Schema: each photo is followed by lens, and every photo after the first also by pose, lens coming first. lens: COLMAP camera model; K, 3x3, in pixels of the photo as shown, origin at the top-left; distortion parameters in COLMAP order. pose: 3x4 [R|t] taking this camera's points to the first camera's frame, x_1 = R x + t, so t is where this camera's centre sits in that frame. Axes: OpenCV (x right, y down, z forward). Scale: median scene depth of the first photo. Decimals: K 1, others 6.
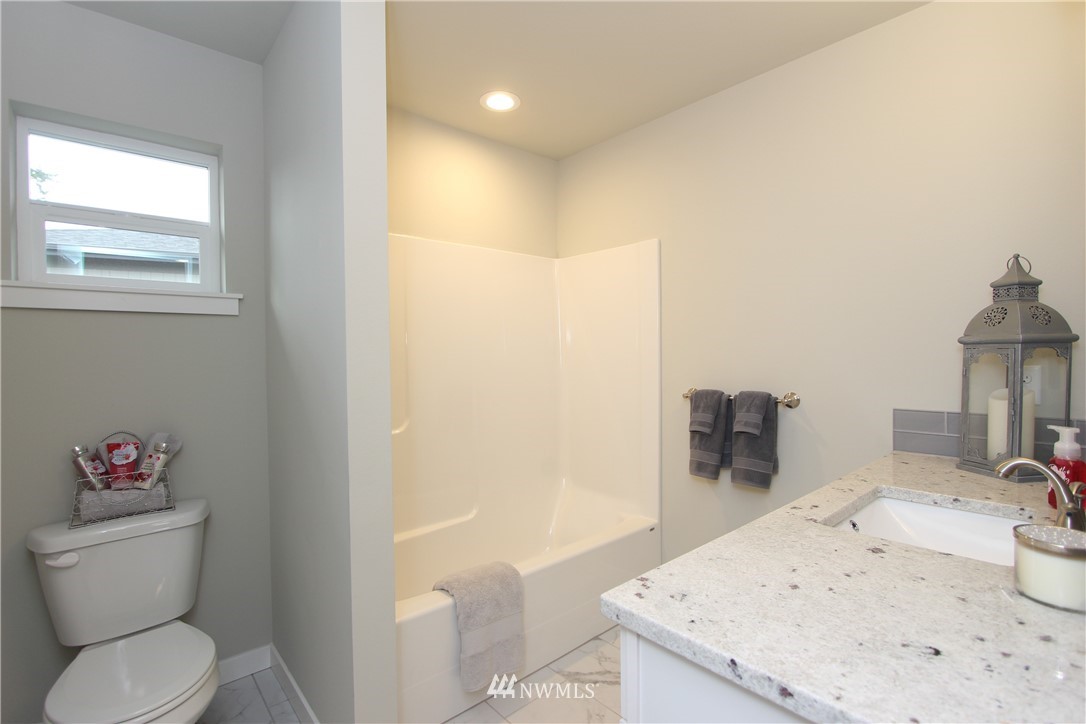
lens RADIAL K [[501.4, 0, 547.7], [0, 501.4, 358.0], [0, 0, 1]] dist [-0.016923, 0.001687]
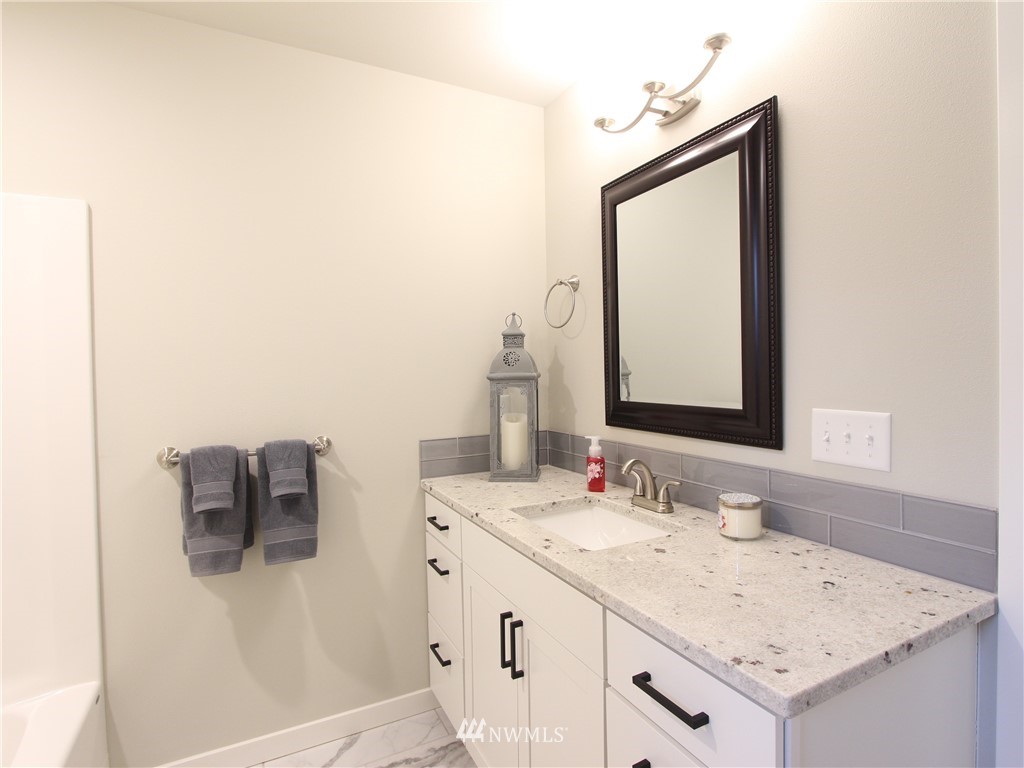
lens RADIAL K [[530.2, 0, 516.5], [0, 530.2, 386.8], [0, 0, 1]] dist [-0.025266, 0.007021]
pose [[0.241811, -0.024956, 0.970002, -0.432241], [0.025384, 0.999490, 0.019387, -0.035636], [-0.969991, 0.019935, 0.242321, 0.631003]]
